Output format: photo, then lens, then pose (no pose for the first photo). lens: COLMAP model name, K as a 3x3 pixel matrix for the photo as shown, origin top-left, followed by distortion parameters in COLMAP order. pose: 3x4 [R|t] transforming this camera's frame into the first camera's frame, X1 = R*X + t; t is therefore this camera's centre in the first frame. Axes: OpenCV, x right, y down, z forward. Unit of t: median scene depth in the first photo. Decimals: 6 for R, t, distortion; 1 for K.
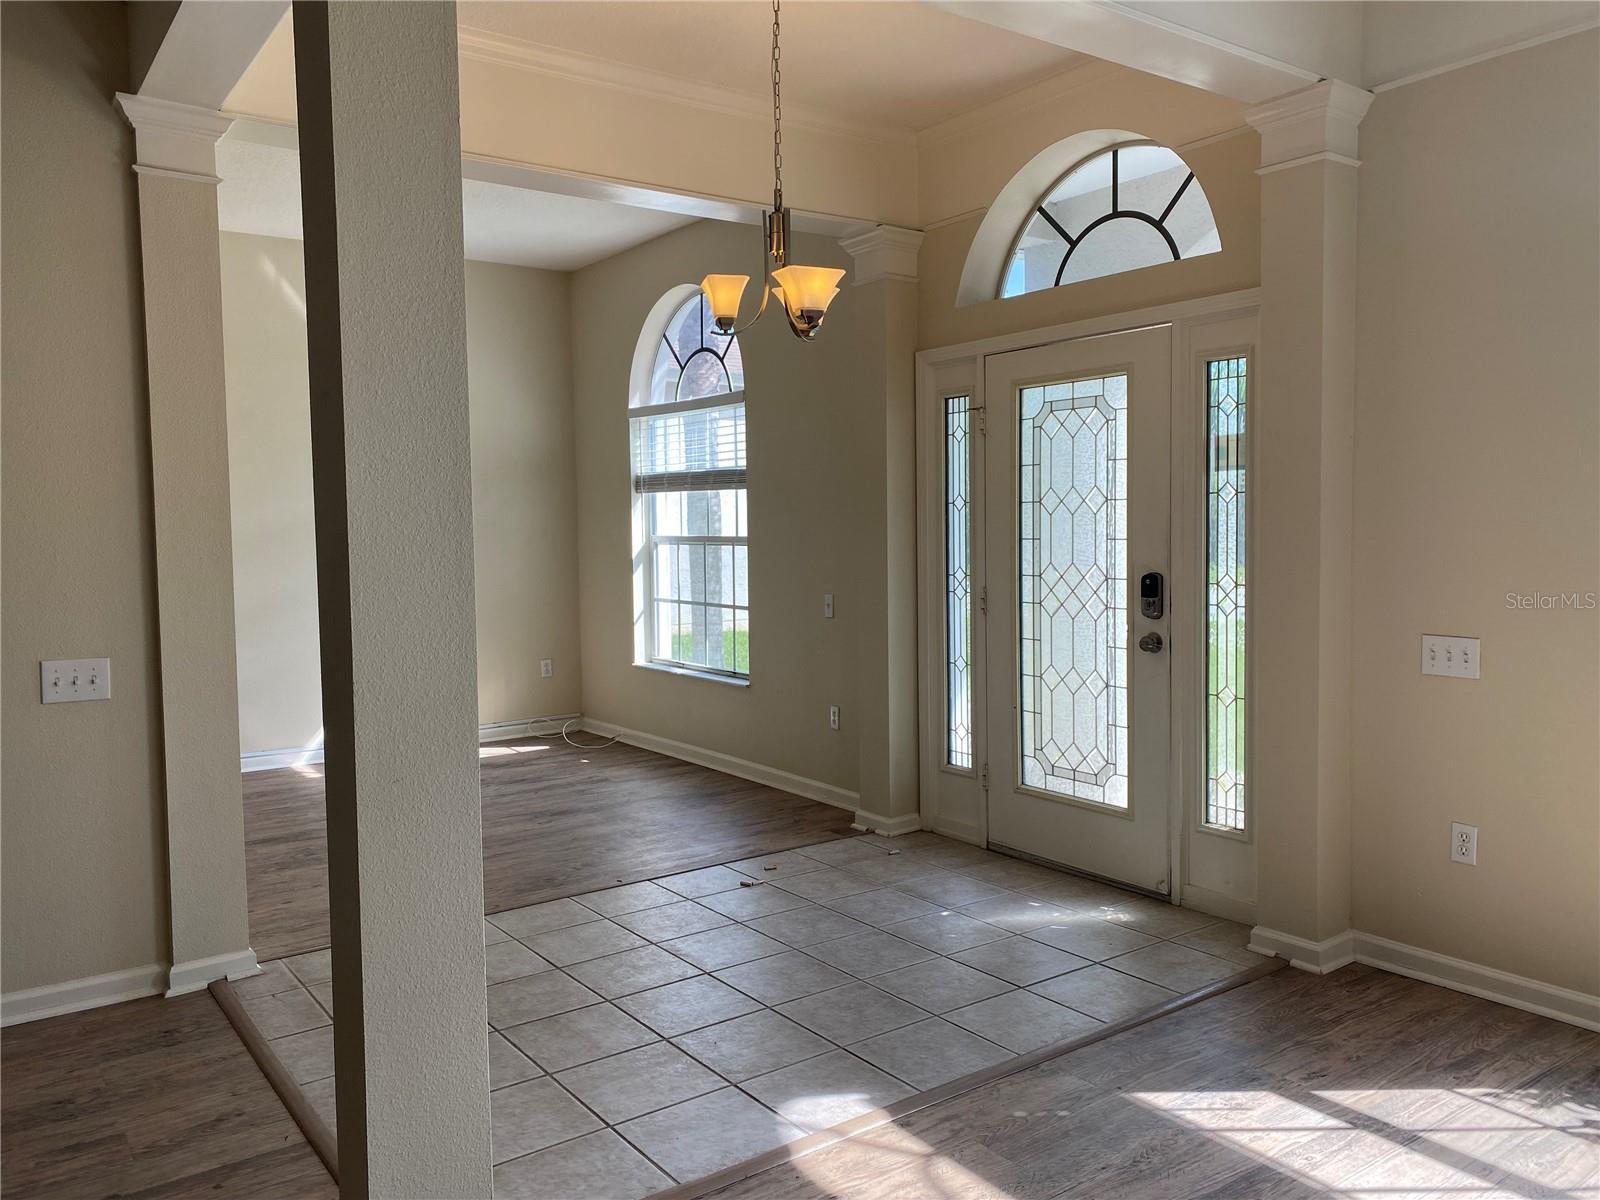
lens RADIAL K [[1222.9, 0, 814.3], [0, 1222.9, 600.4], [0, 0, 1]] dist [0.036421, -0.034869]
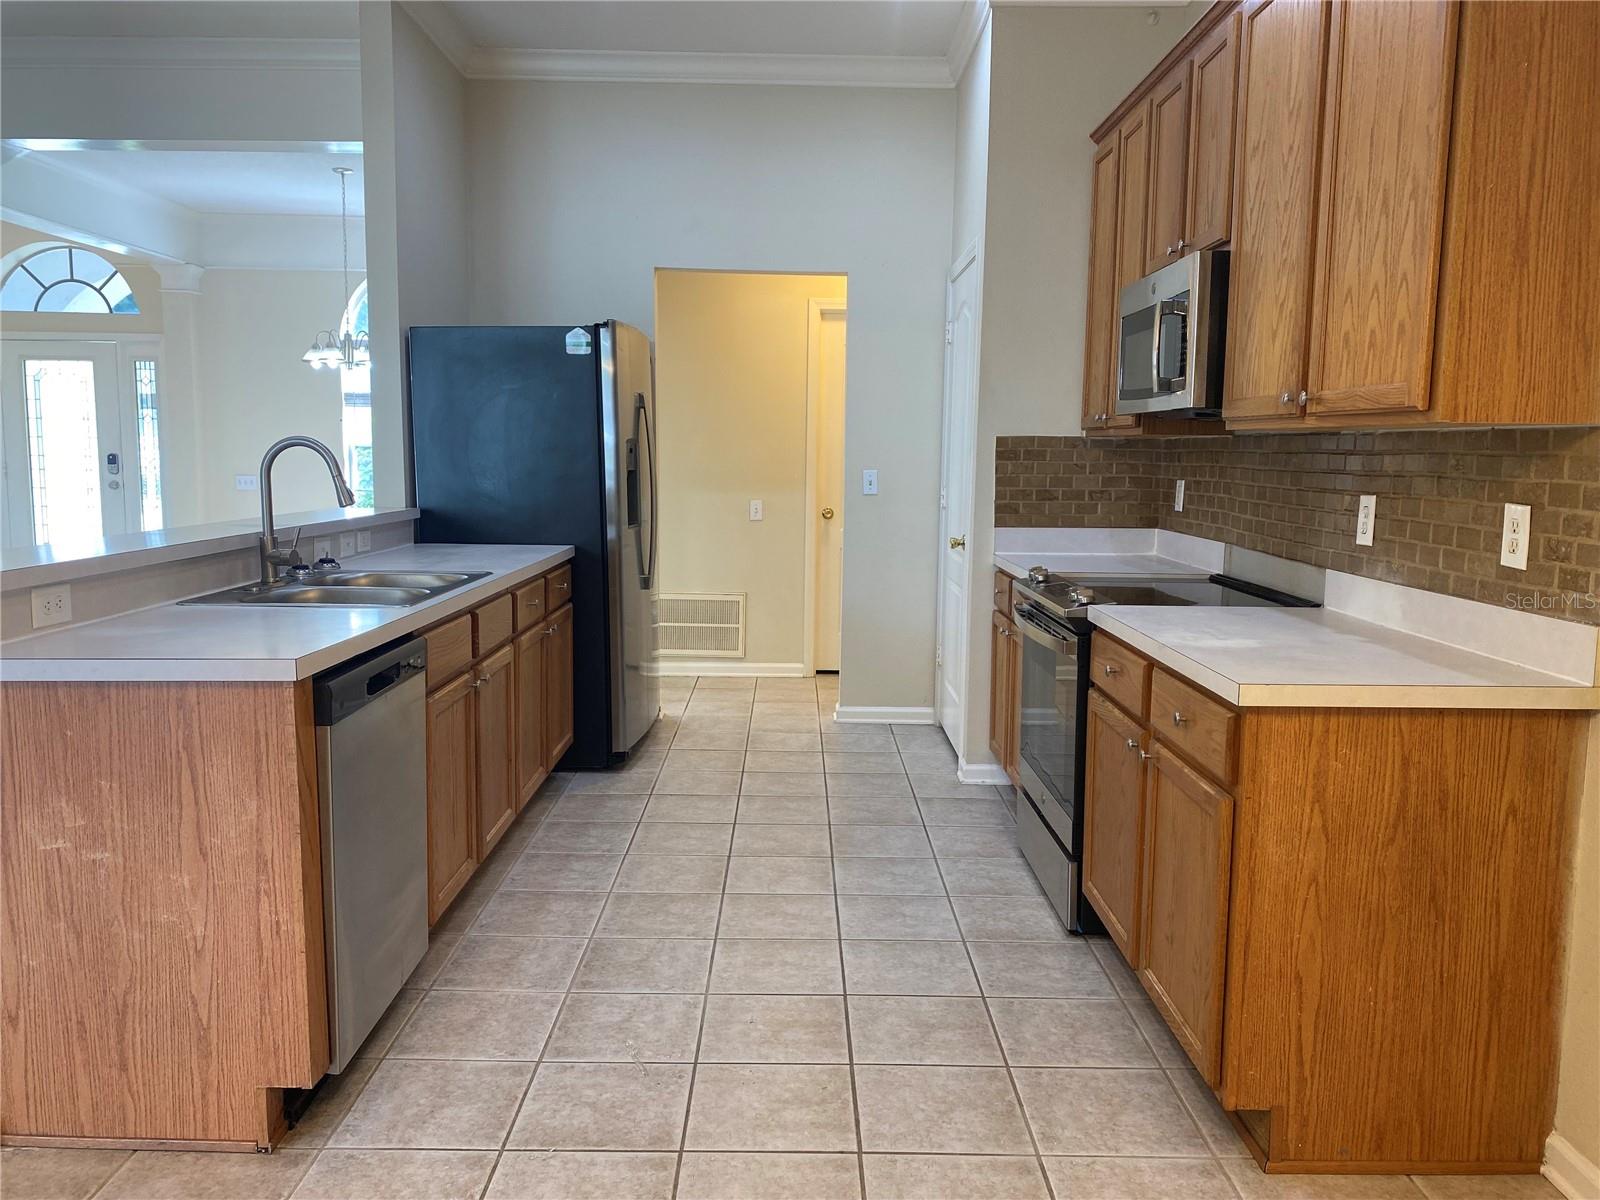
lens RADIAL K [[1222.9, 0, 798.8], [0, 1222.9, 602.1], [0, 0, 1]] dist [0.036421, -0.034869]
pose [[0.595657, -0.077439, 0.799497, -0.786051], [0.026565, 0.996697, 0.076748, 0.107619], [-0.802799, -0.024476, 0.595747, -1.330564]]
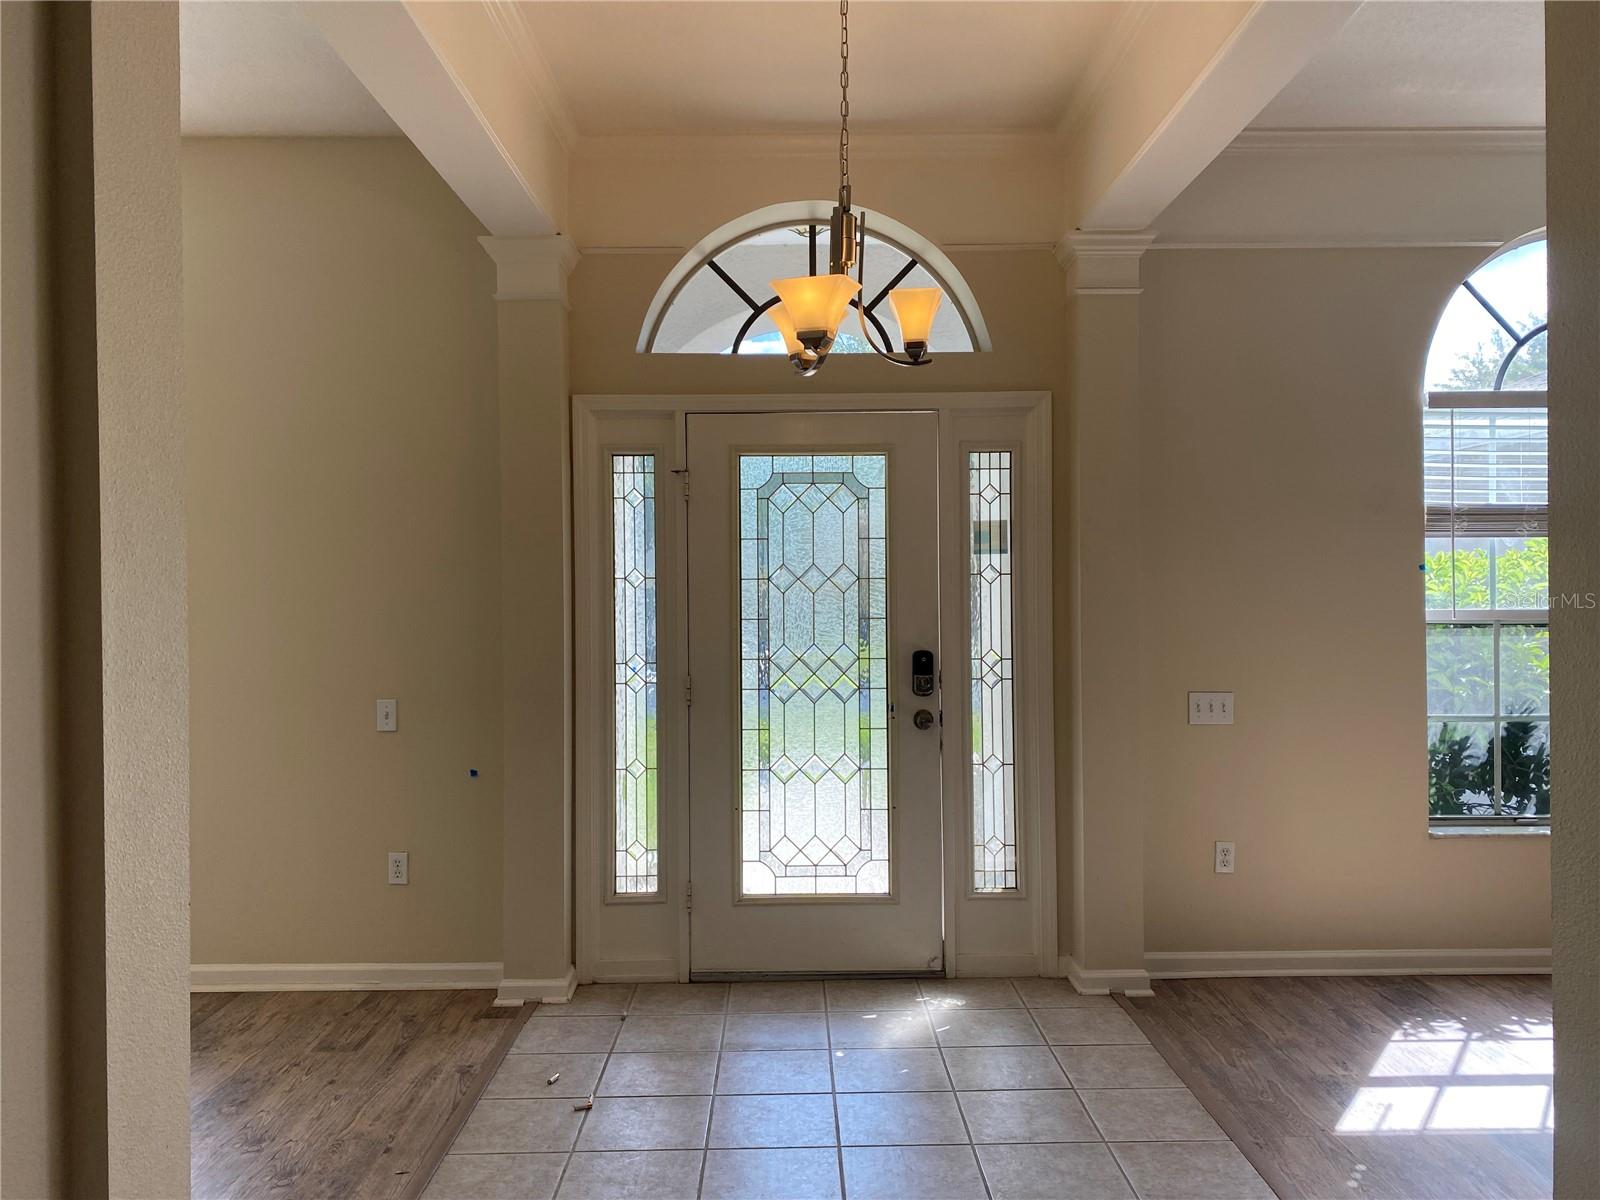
lens RADIAL K [[1222.9, 0, 813.8], [0, 1222.9, 591.0], [0, 0, 1]] dist [0.036421, -0.034869]
pose [[0.573195, 0.011144, 0.819343, -0.599680], [0.051917, 0.997405, -0.049886, -0.026213], [-0.817772, 0.071132, 0.571129, 0.487557]]
